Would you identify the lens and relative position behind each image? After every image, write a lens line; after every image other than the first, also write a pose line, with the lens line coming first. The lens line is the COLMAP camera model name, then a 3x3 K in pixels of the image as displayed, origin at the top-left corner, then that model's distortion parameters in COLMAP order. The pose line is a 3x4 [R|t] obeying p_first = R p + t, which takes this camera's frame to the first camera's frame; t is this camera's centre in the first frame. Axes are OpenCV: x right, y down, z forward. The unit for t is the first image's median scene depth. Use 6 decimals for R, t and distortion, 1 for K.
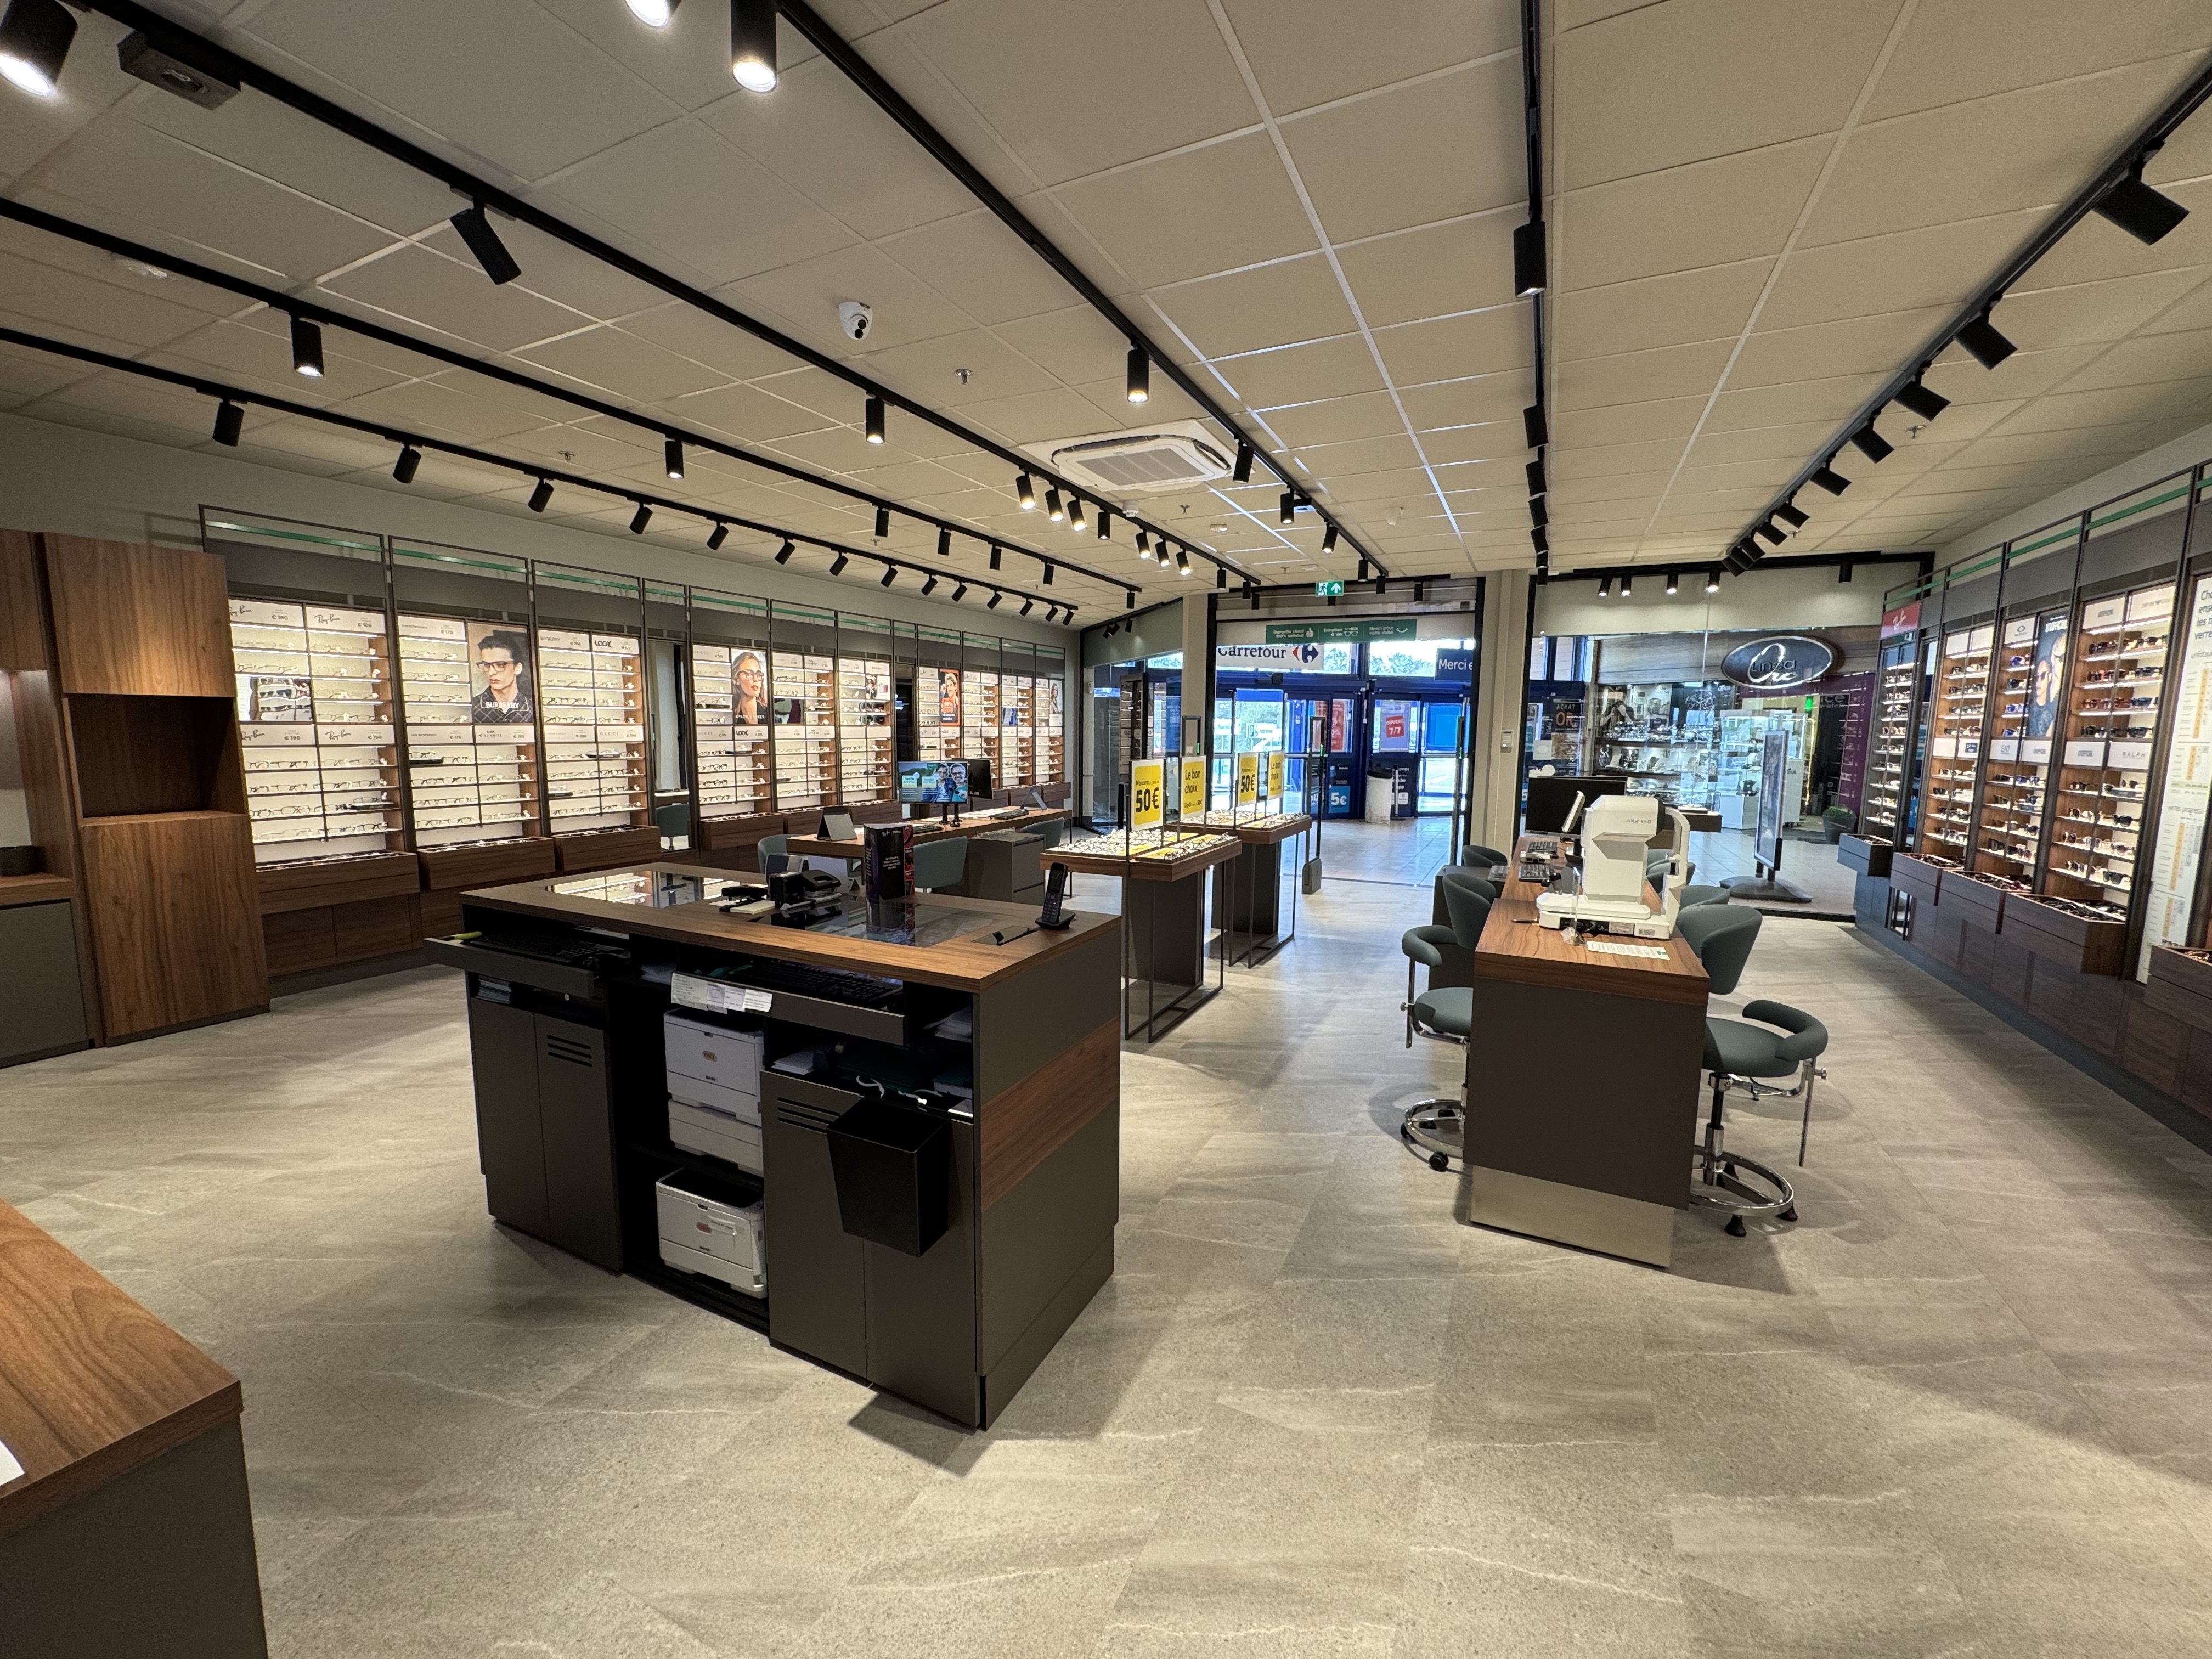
lens RADIAL K [[881.3, 0, 1106.0], [0, 881.3, 829.5], [0, 0, 1]] dist [-0.003944, 0.000821]
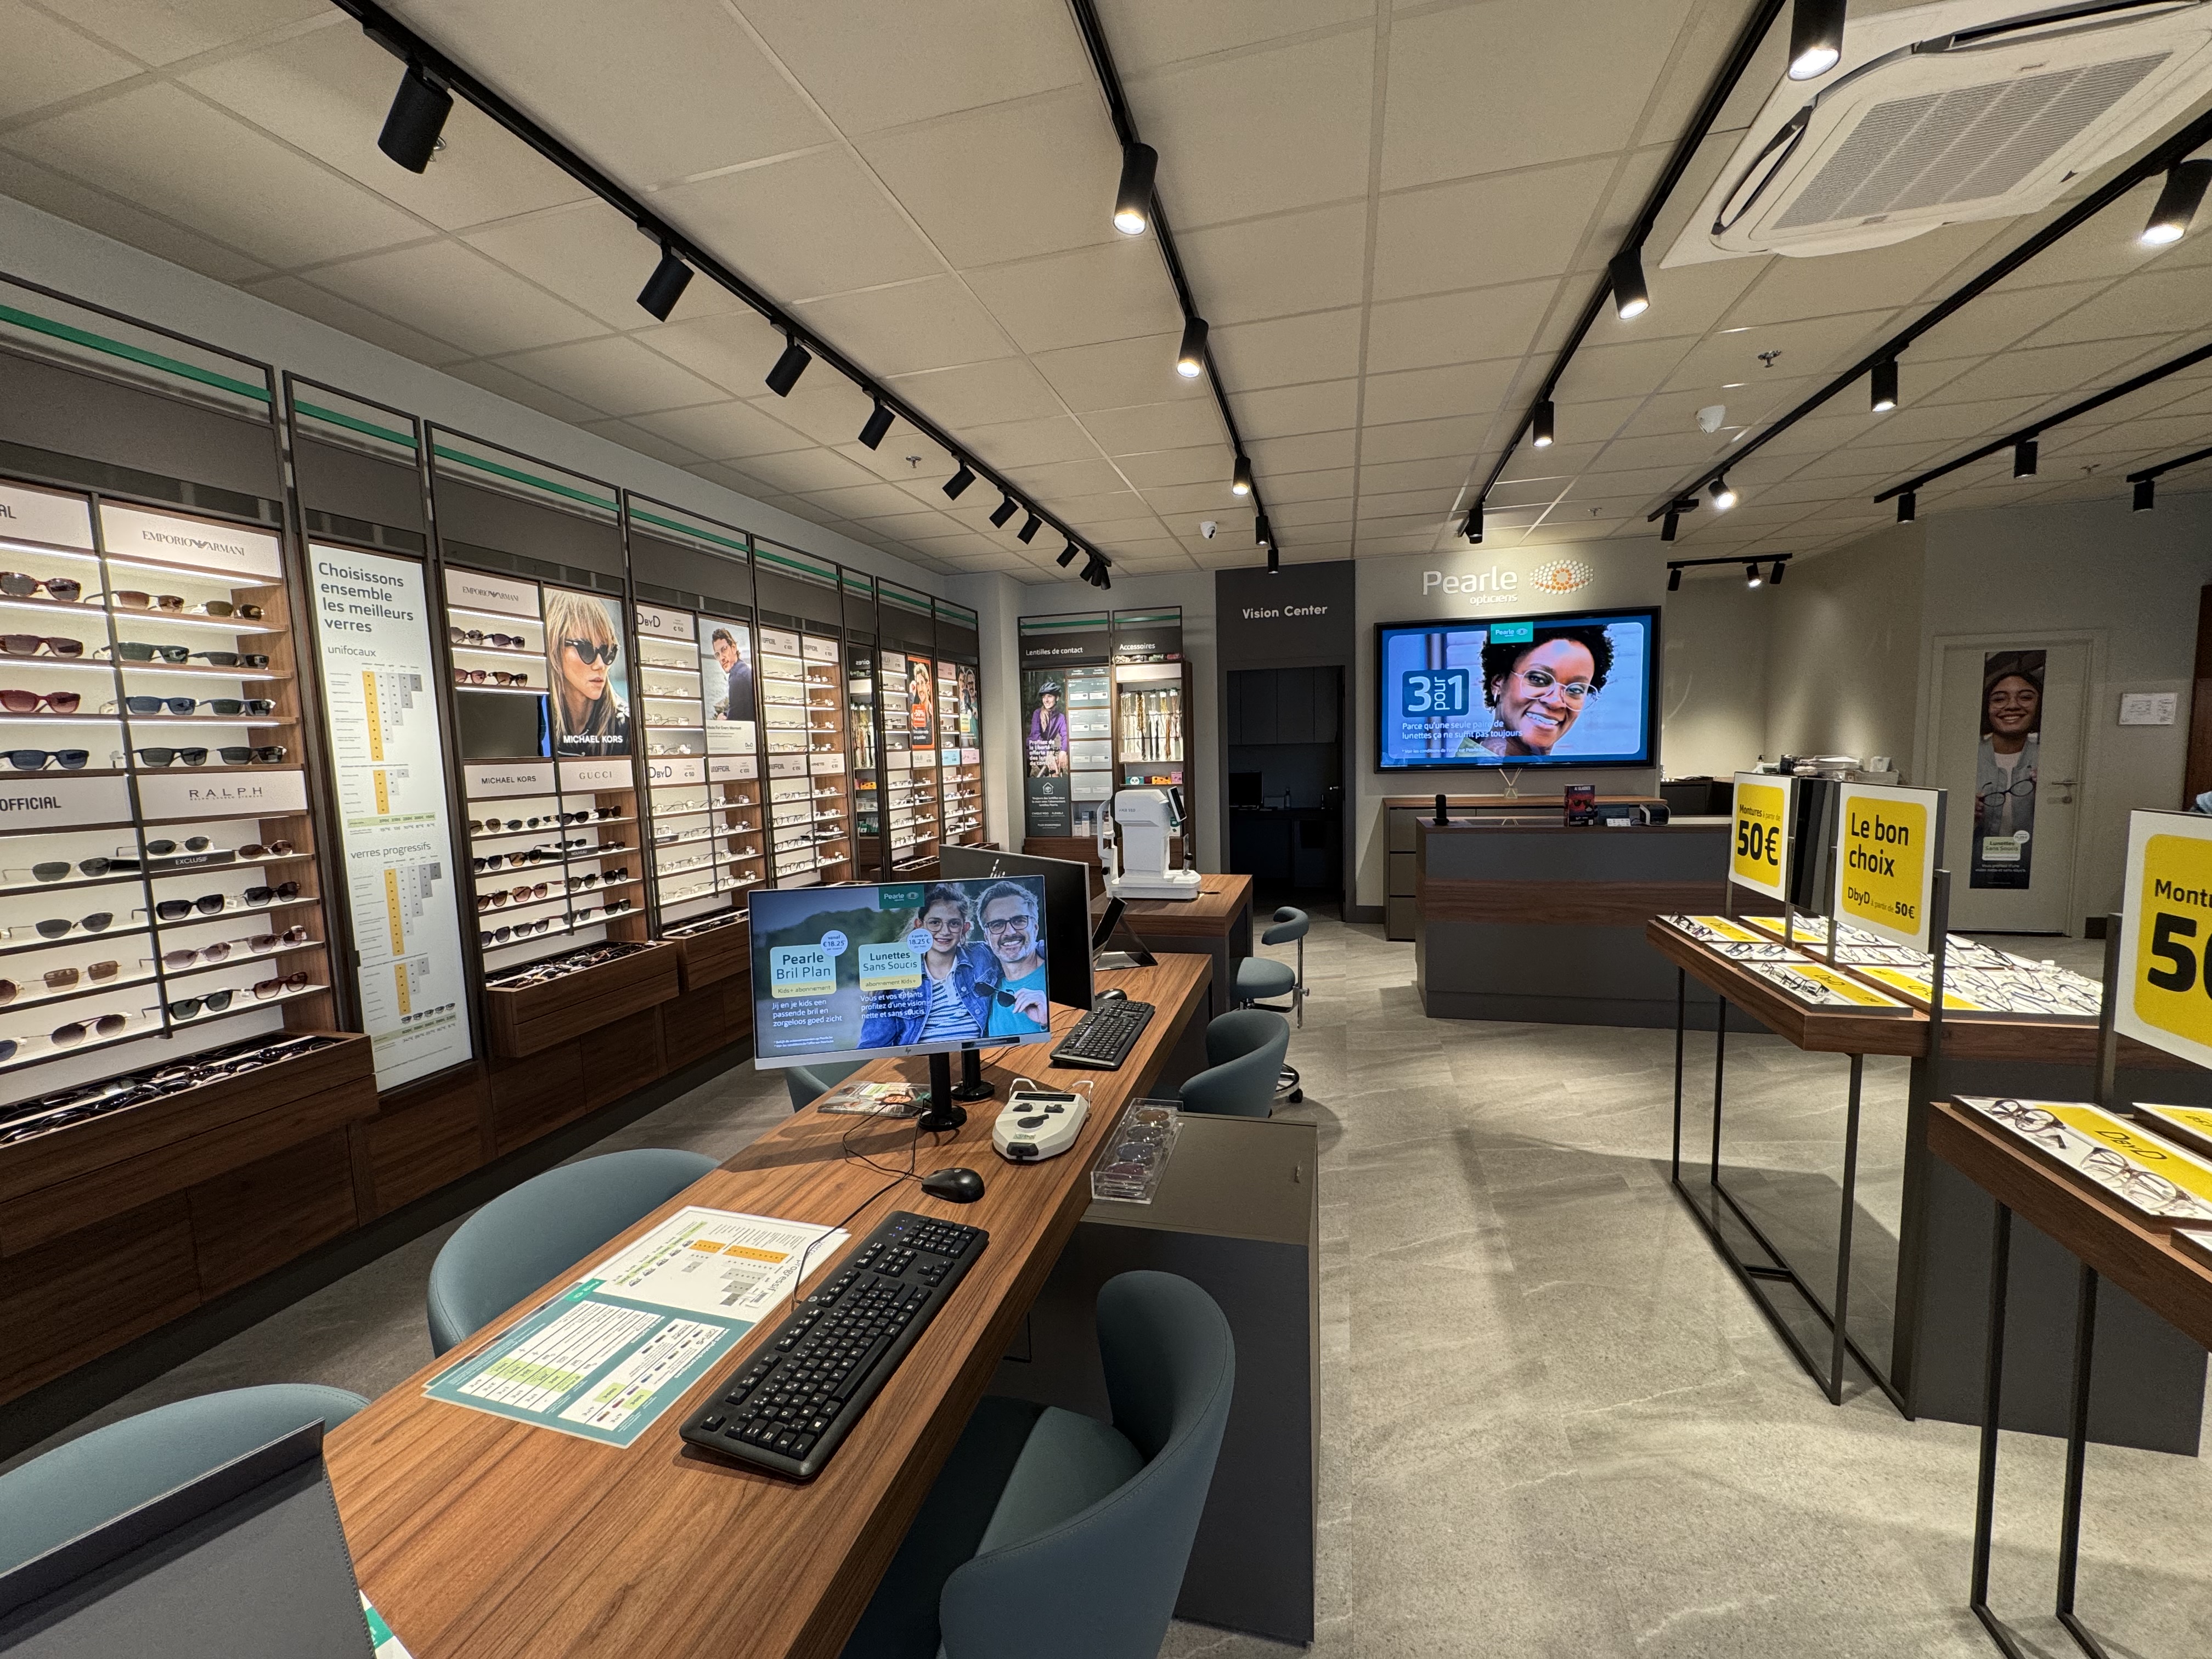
lens RADIAL K [[881.3, 0, 1106.0], [0, 881.3, 829.5], [0, 0, 1]] dist [-0.003944, 0.000821]
pose [[-0.979417, 0.037871, -0.198265, 0.454200], [-0.004382, 0.978020, 0.208463, -0.124825], [0.201802, 0.205041, -0.957723, 1.125067]]
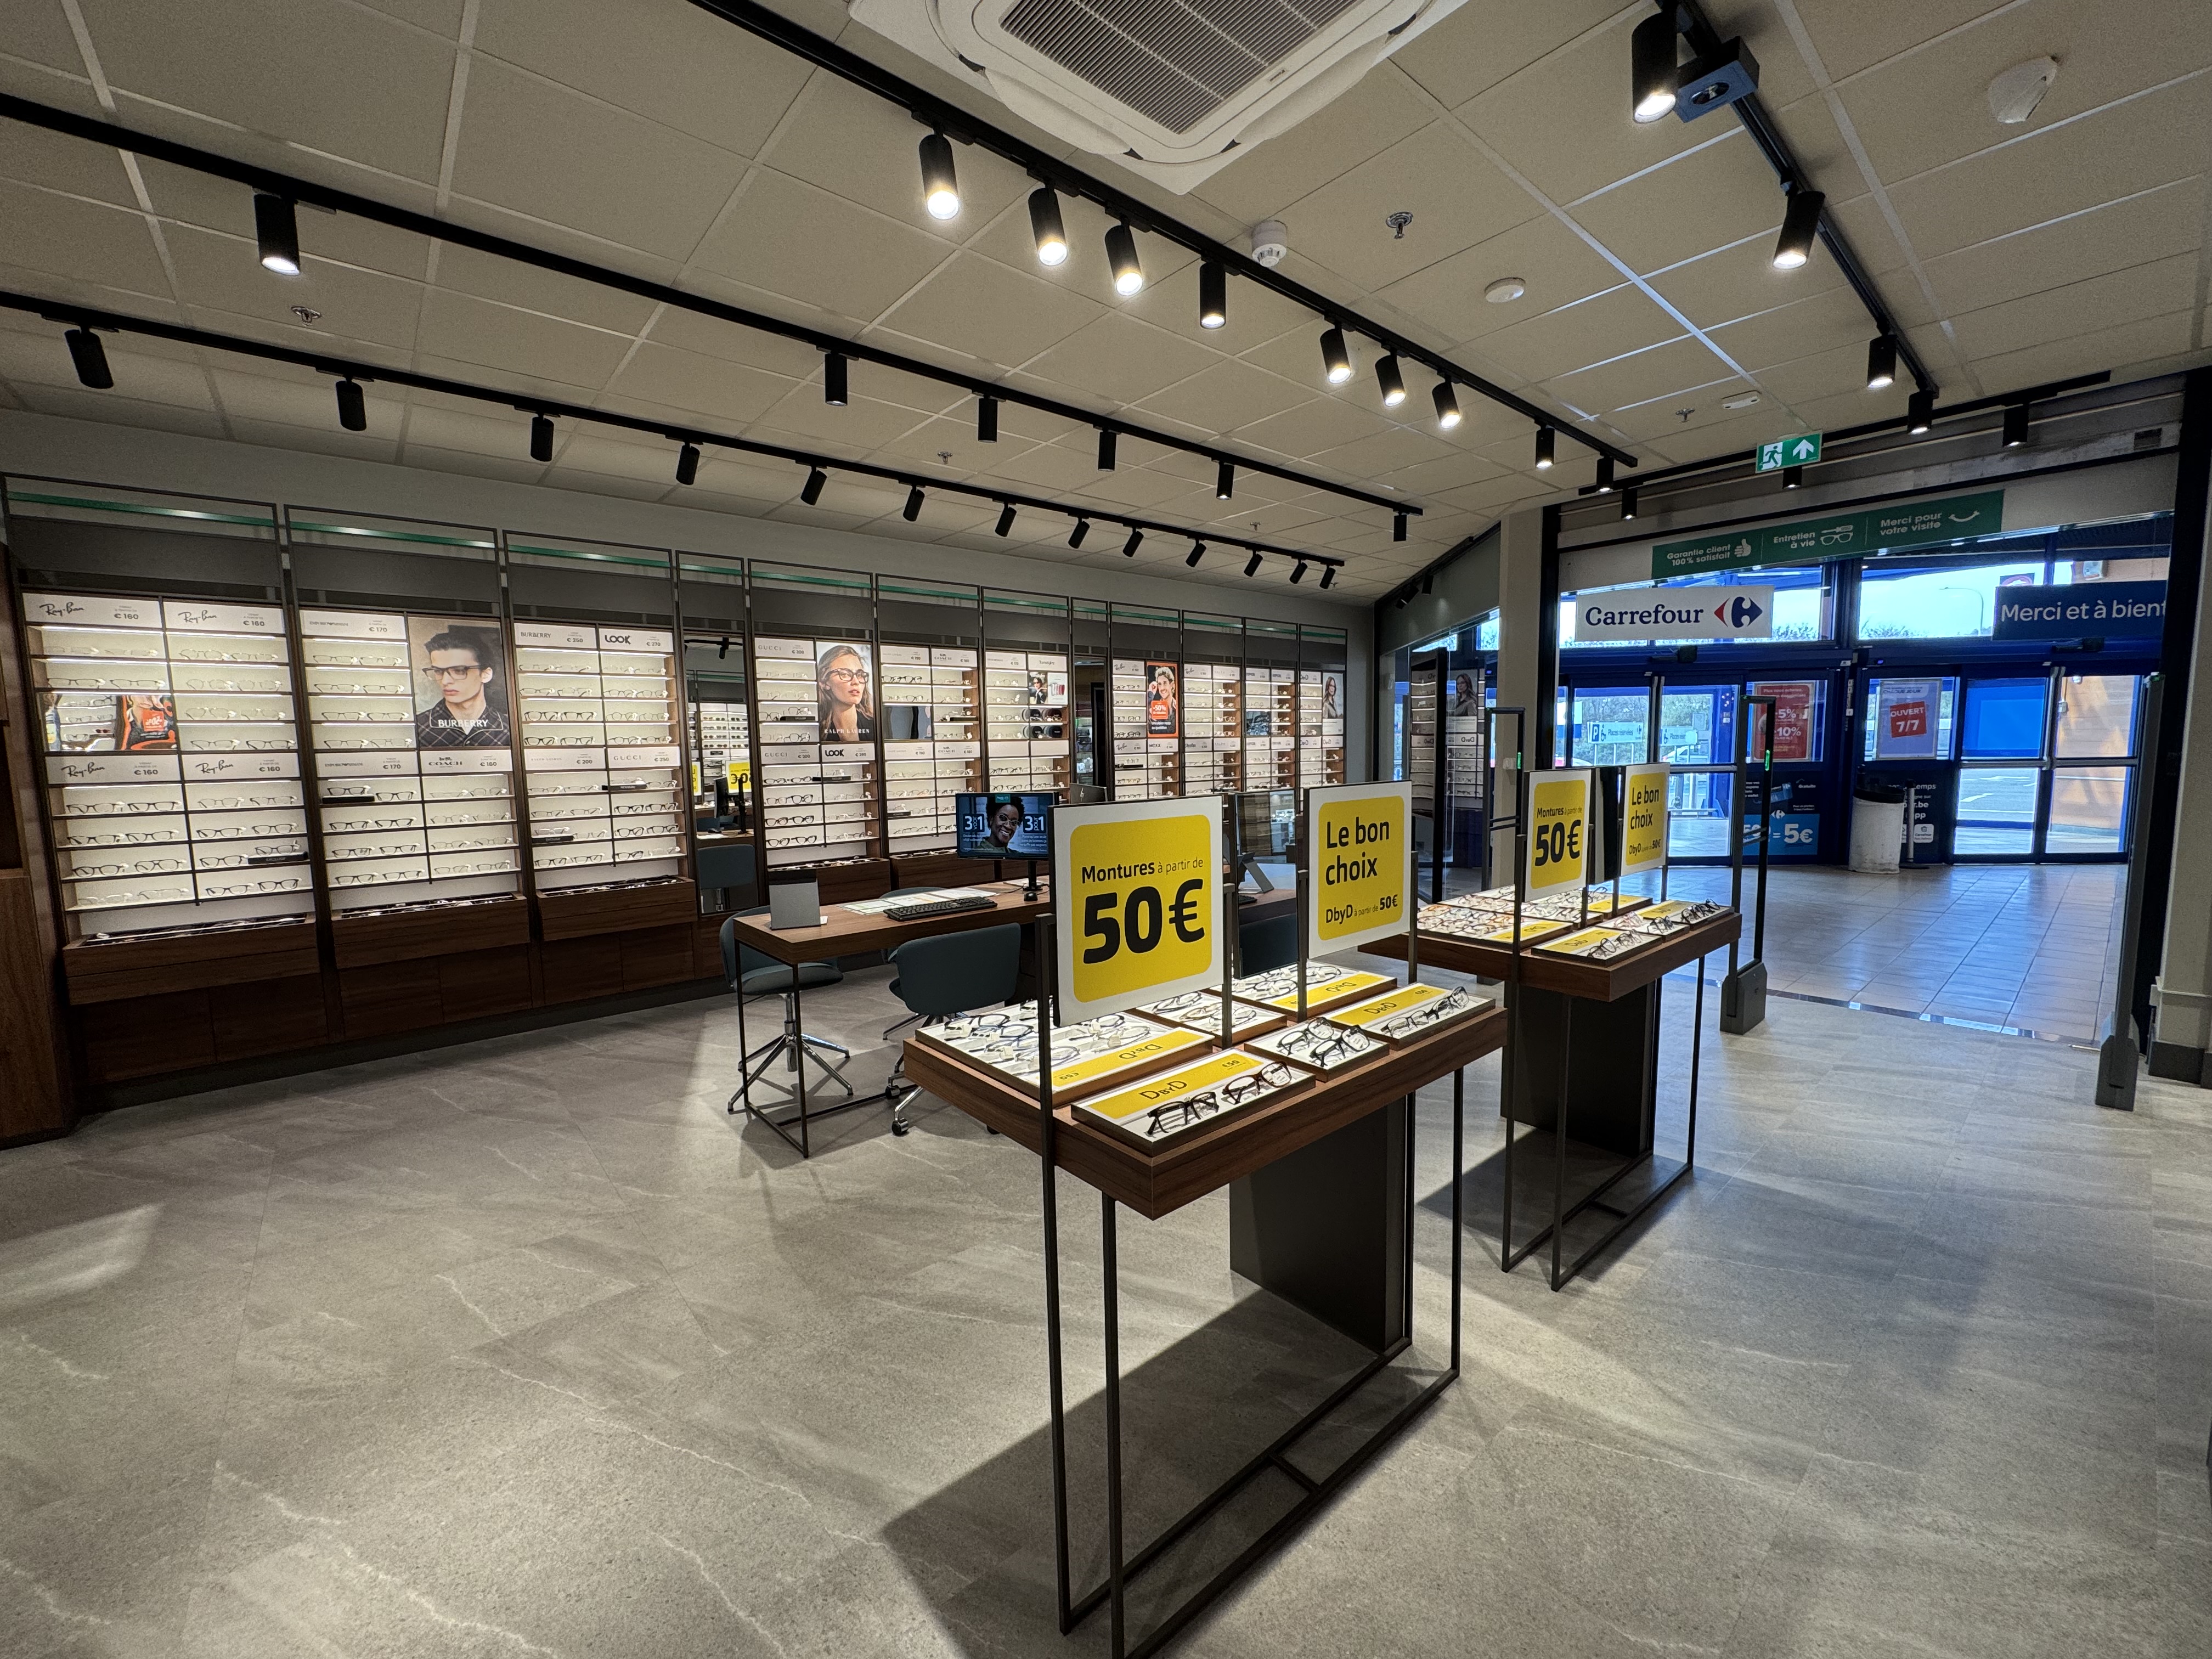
lens RADIAL K [[881.3, 0, 1106.0], [0, 881.3, 829.5], [0, 0, 1]] dist [-0.003944, 0.000821]
pose [[0.919898, 0.010082, -0.392028, 0.125574], [-0.017717, 0.999717, -0.015863, -0.047343], [0.391757, 0.021538, 0.919816, 0.519095]]
